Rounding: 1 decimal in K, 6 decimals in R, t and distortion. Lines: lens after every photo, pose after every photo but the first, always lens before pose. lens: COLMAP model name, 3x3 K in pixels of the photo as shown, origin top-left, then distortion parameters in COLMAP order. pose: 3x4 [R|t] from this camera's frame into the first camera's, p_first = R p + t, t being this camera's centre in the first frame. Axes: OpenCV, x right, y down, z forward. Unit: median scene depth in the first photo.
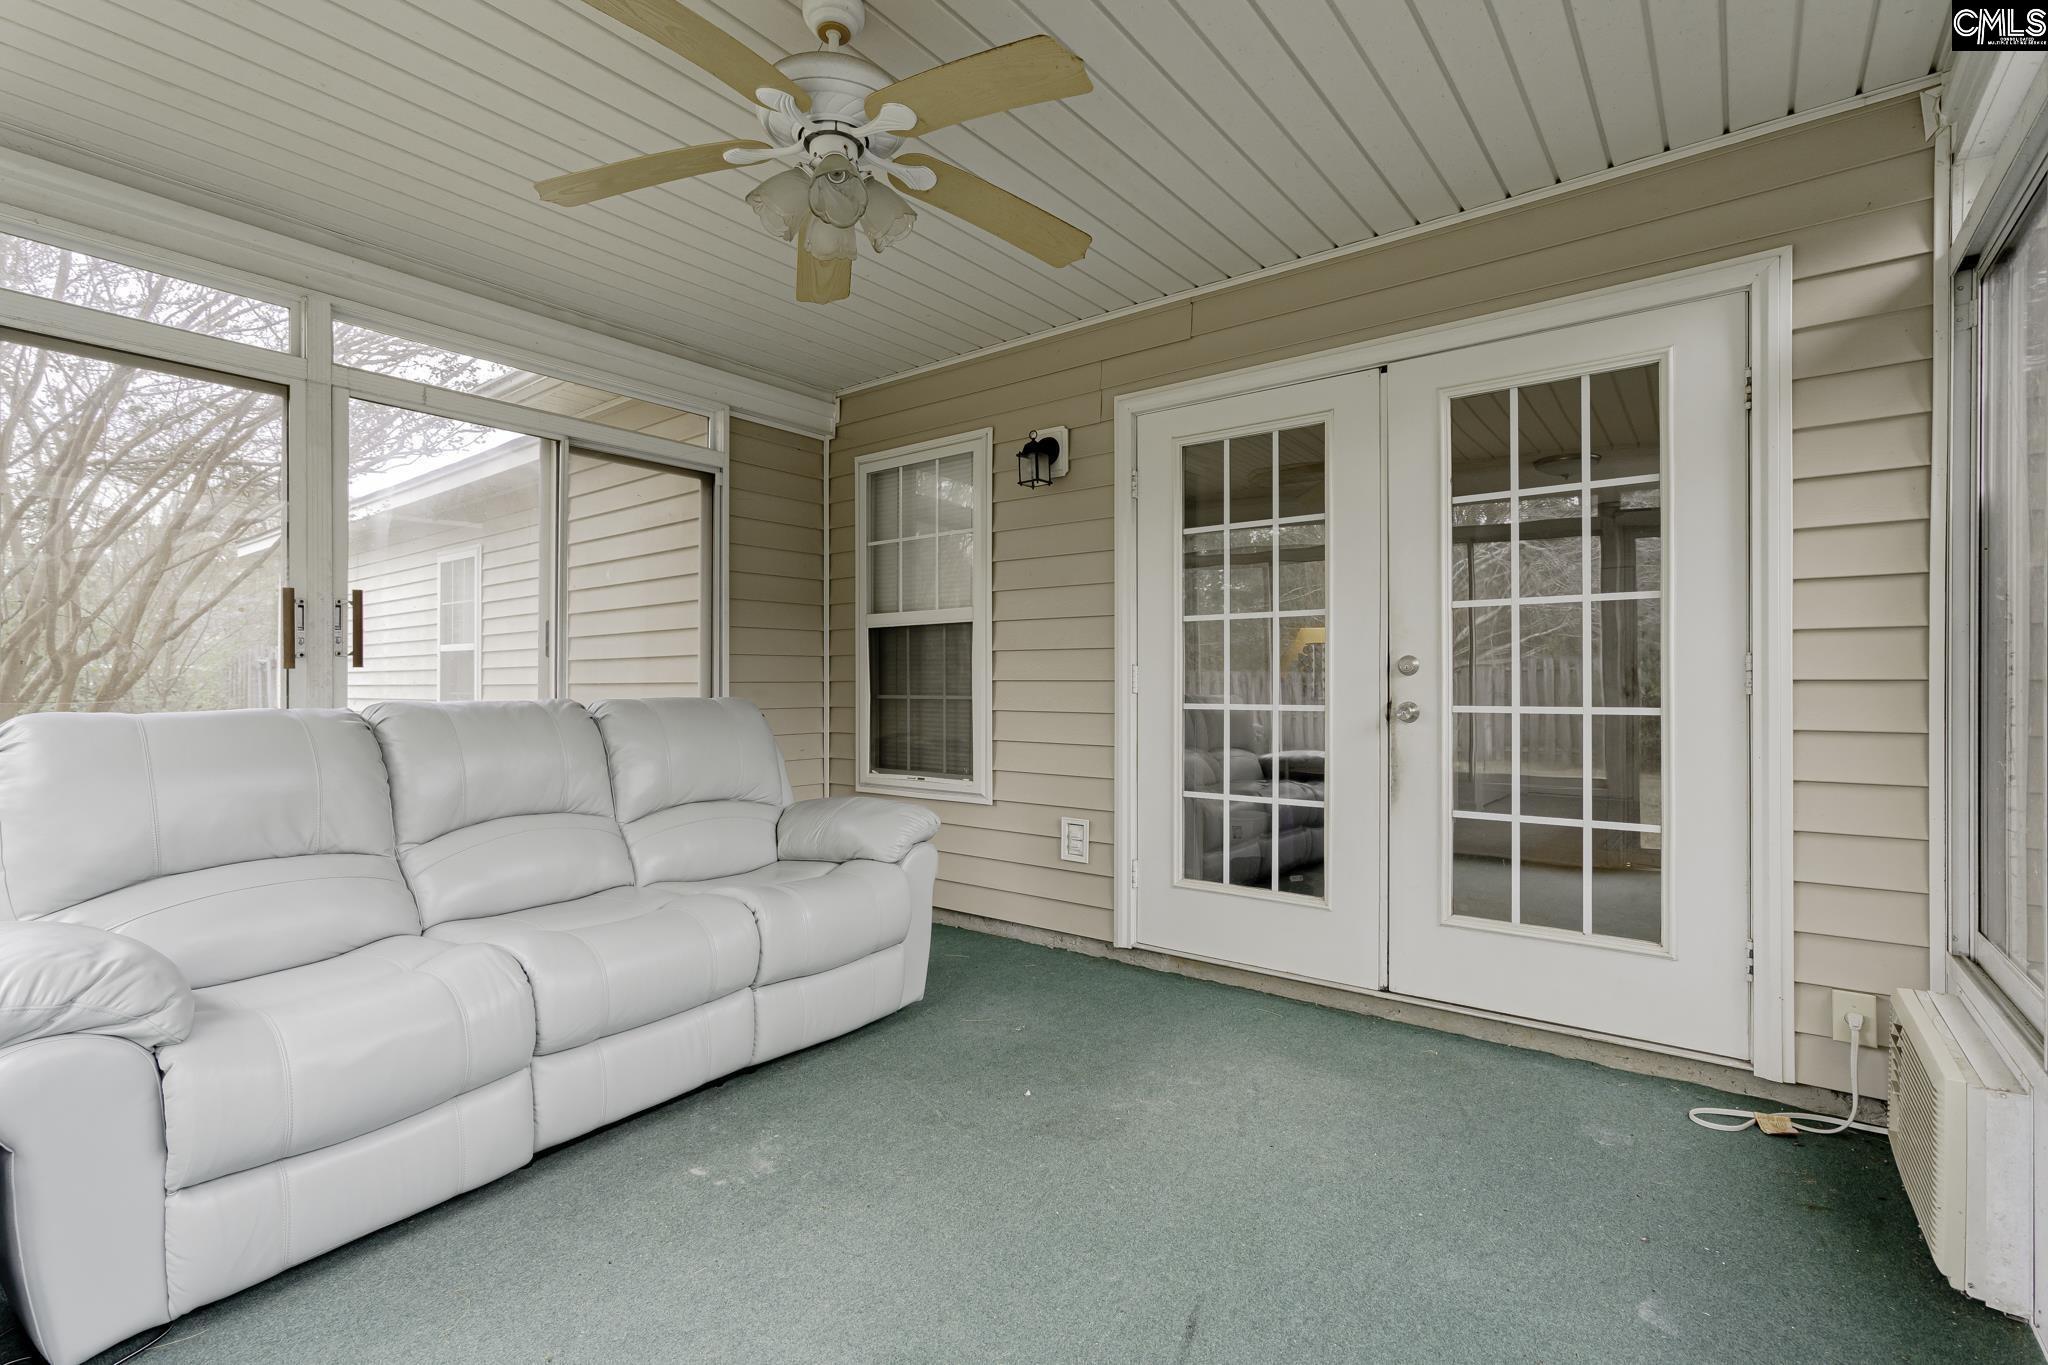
lens RADIAL K [[929.3, 0, 1018.1], [0, 929.3, 684.4], [0, 0, 1]] dist [-0.003246, 0.000309]
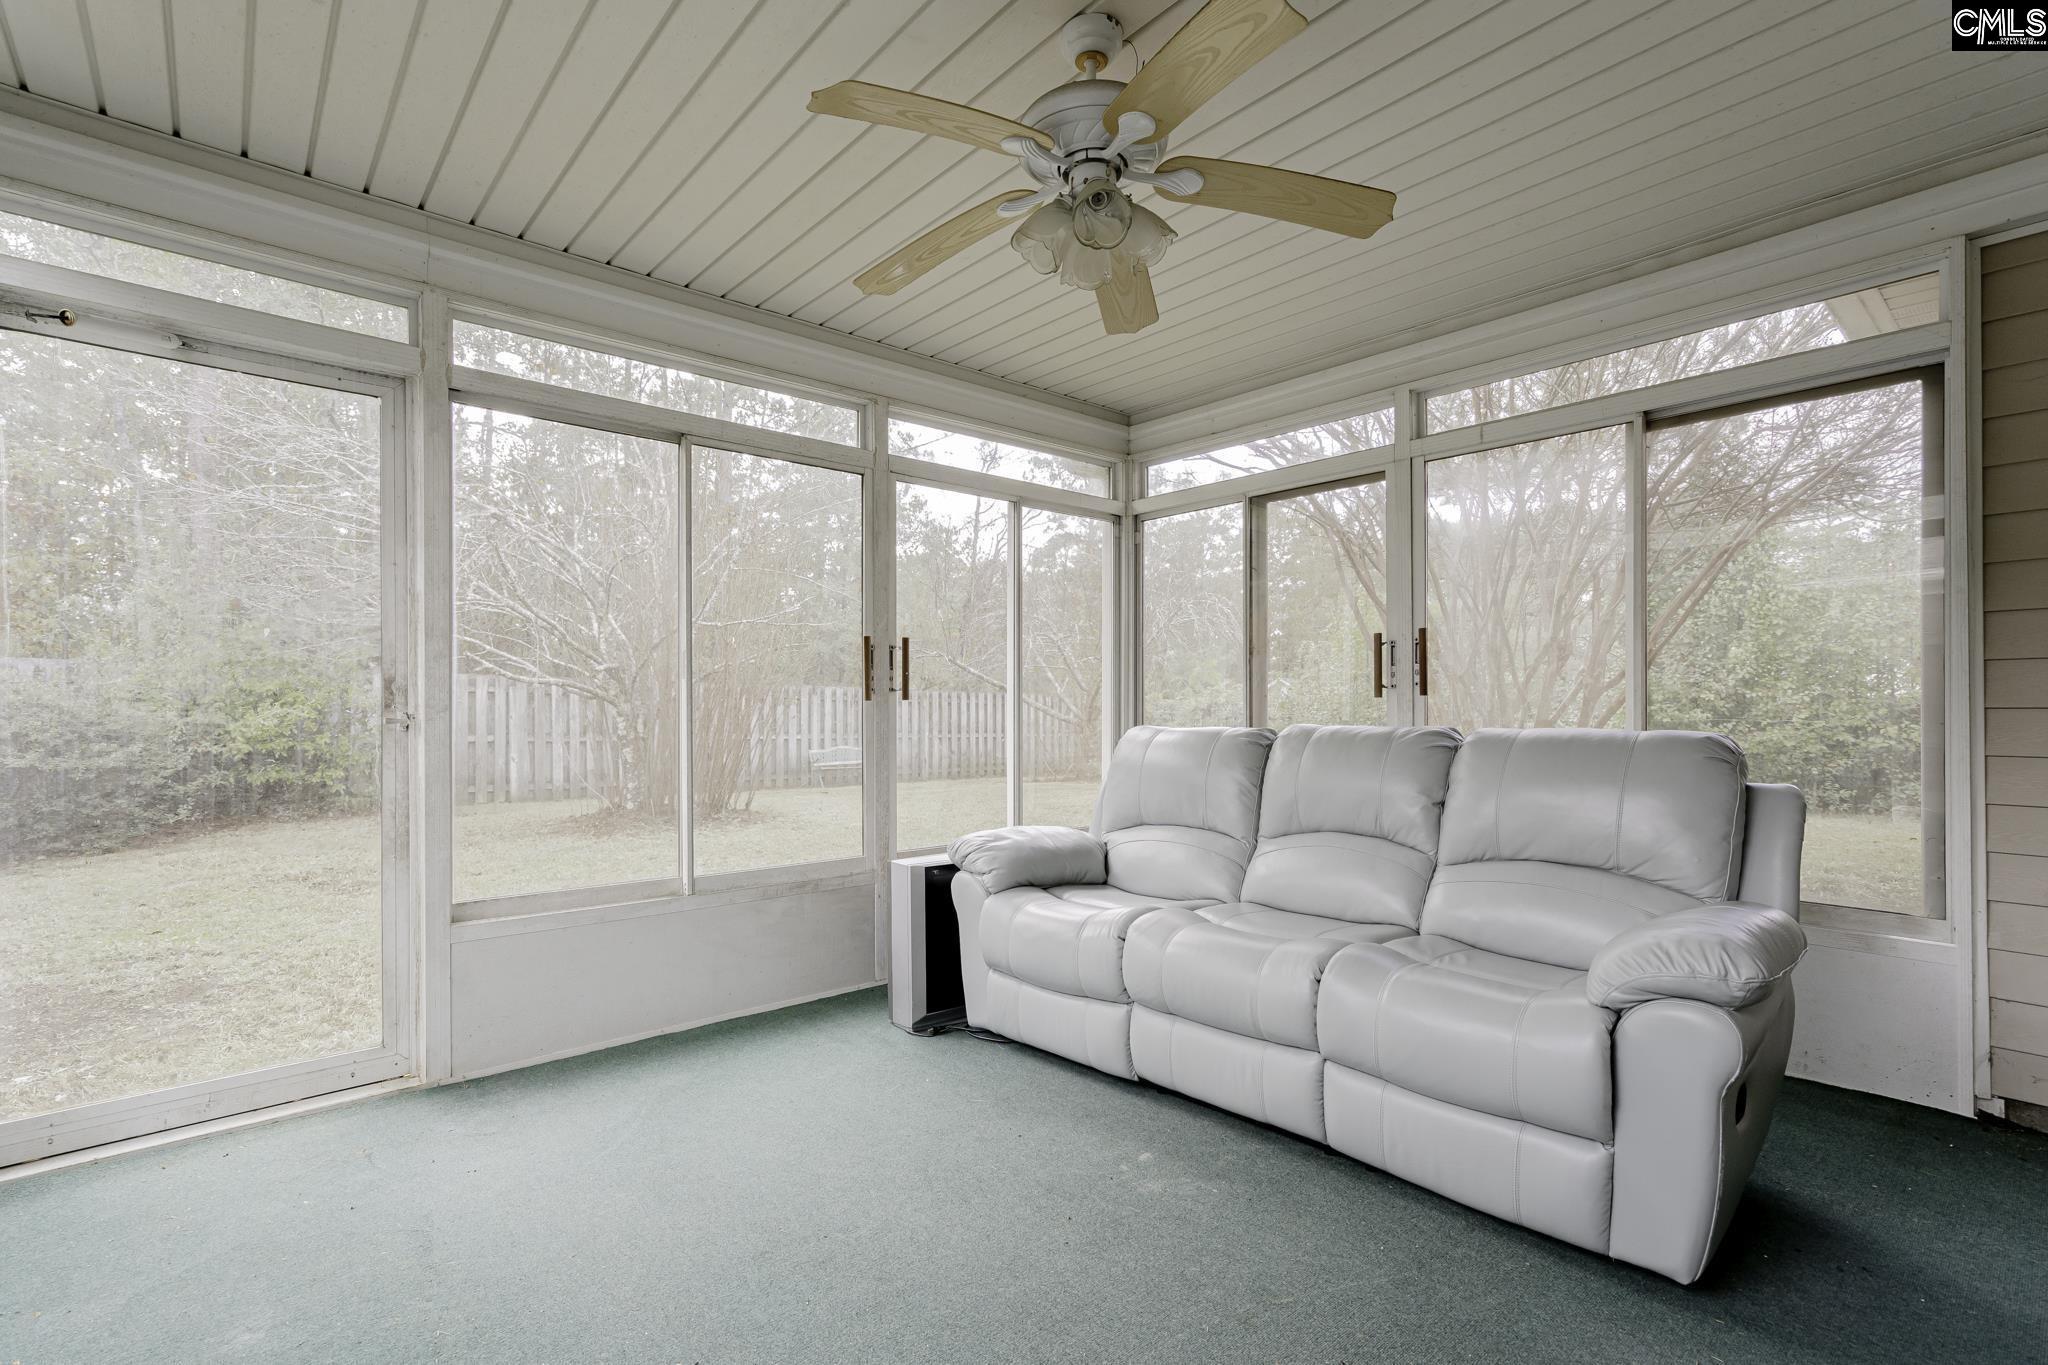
lens RADIAL K [[929.3, 0, 1017.6], [0, 929.3, 703.6], [0, 0, 1]] dist [-0.003246, 0.000309]
pose [[-0.182502, -0.000837, -0.983205, 0.538956], [0.004107, 0.999990, -0.001614, -0.007826], [0.983197, -0.004332, -0.182497, 0.742401]]
